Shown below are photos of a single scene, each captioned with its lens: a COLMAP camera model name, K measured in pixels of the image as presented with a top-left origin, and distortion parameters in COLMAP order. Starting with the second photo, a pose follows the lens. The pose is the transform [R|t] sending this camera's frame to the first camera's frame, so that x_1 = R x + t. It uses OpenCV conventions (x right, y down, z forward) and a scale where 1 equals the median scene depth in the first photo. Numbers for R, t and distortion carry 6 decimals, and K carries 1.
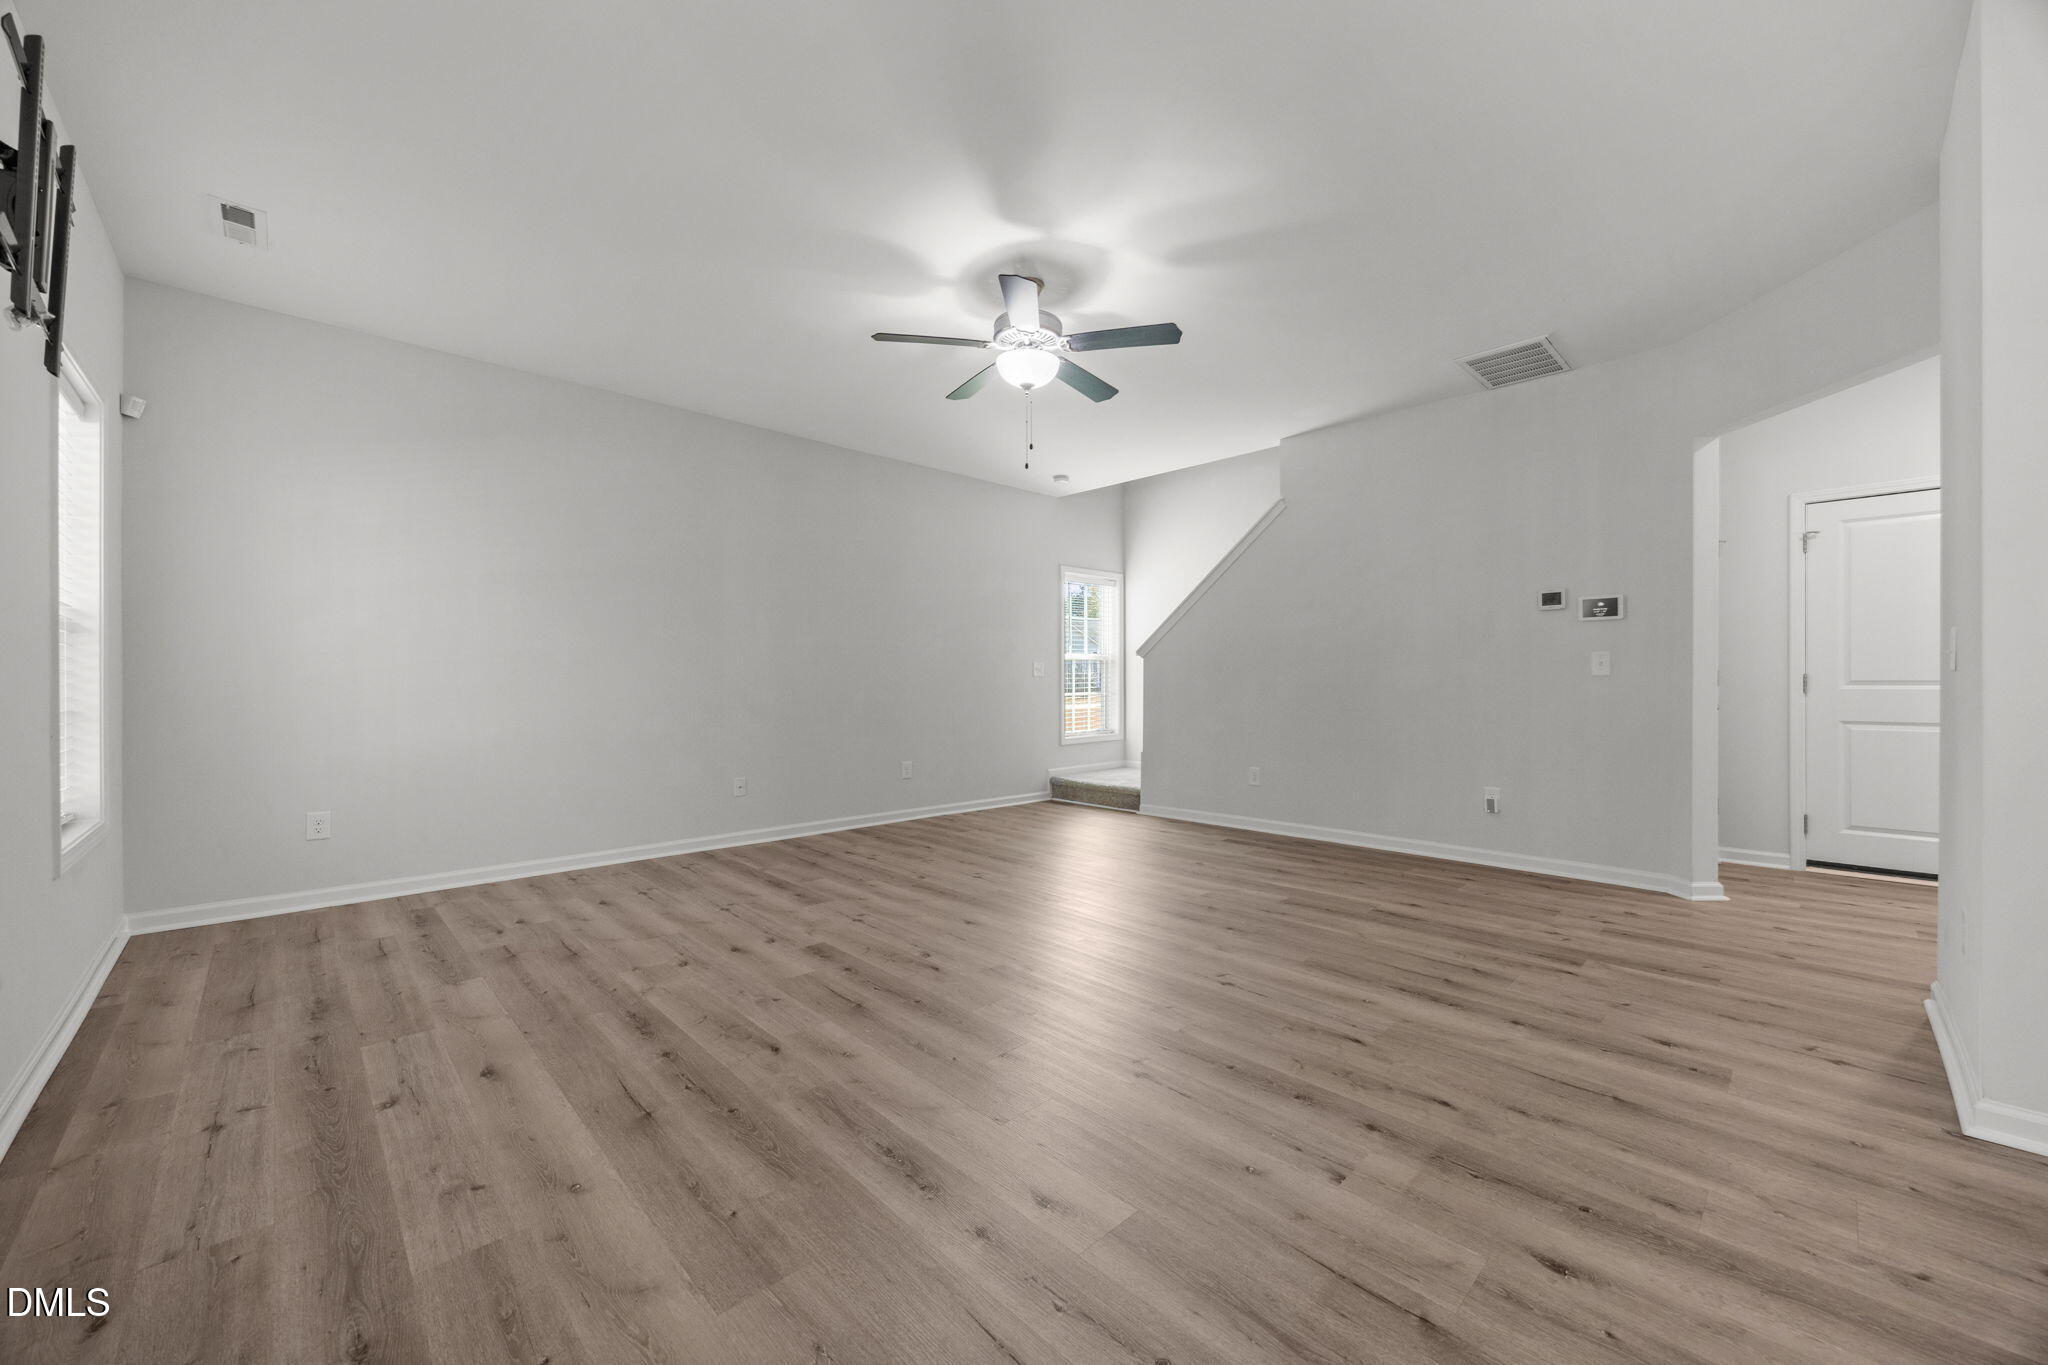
lens RADIAL K [[790.6, 0, 1032.3], [0, 790.6, 681.1], [0, 0, 1]] dist [-0.001324, -0.000226]
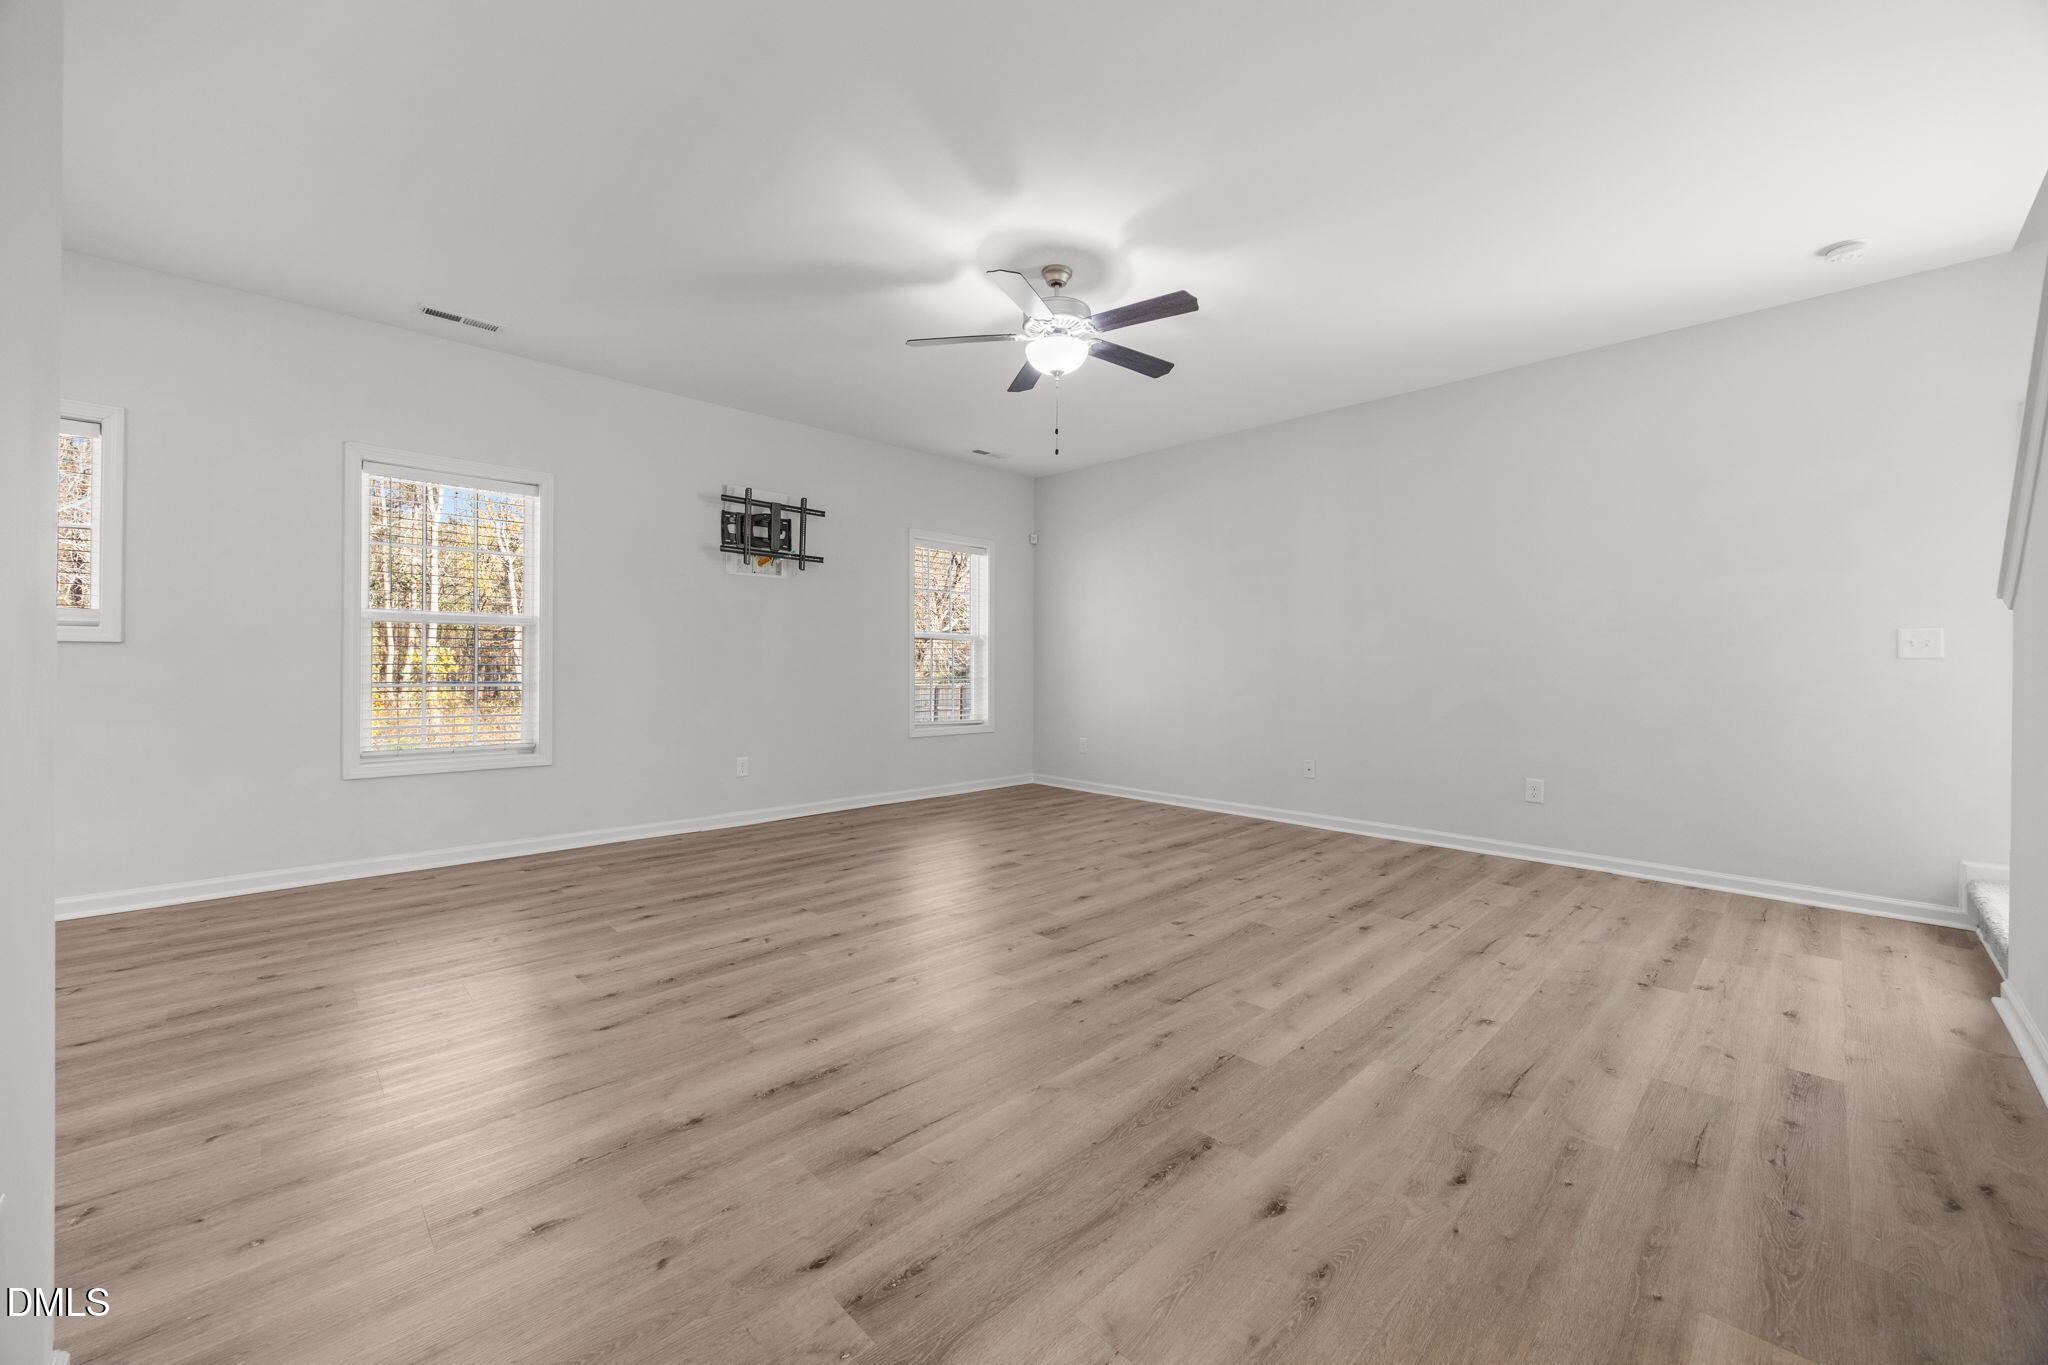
lens RADIAL K [[790.6, 0, 1032.3], [0, 790.6, 681.1], [0, 0, 1]] dist [-0.001324, -0.000226]
pose [[-0.005672, 0.019071, -0.999802, 1.206833], [-0.003784, 0.999811, 0.019093, -0.000625], [0.999977, 0.003891, -0.005599, 1.179488]]
